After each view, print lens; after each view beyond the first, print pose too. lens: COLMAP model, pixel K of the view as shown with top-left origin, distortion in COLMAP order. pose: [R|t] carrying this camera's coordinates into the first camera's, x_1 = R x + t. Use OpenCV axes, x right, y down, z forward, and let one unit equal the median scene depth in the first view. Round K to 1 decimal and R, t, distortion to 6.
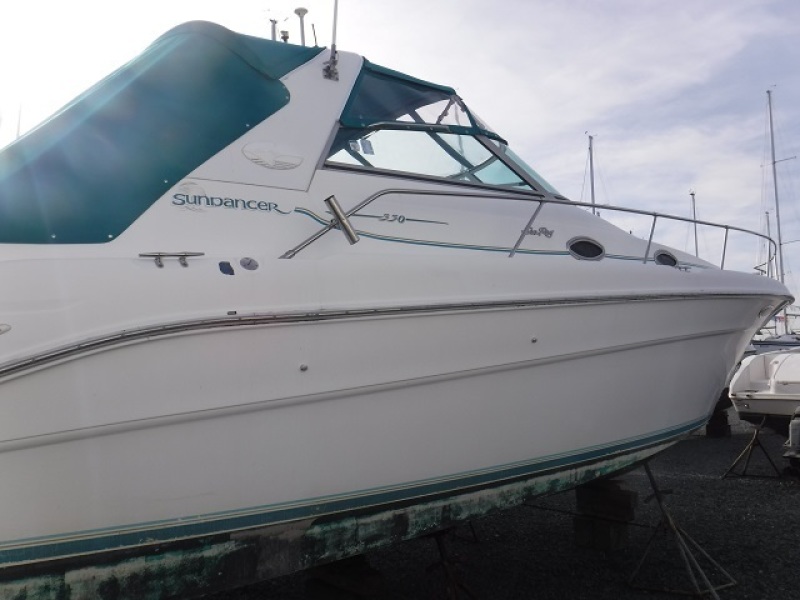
lens RADIAL K [[665.4, 0, 374.0], [0, 665.4, 301.5], [0, 0, 1]] dist [-0.090844, 0.003089]
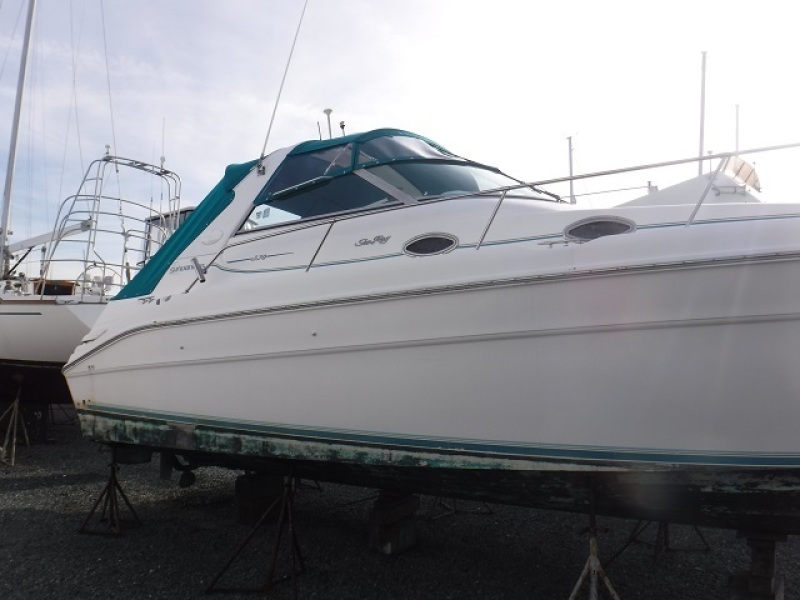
lens RADIAL K [[665.4, 0, 374.0], [0, 665.4, 301.5], [0, 0, 1]] dist [-0.090844, 0.003089]
pose [[0.317883, -0.044122, -0.947103, 1.656166], [0.059335, 0.997884, -0.026573, 0.039661], [0.946271, -0.047749, 0.319829, 0.760220]]
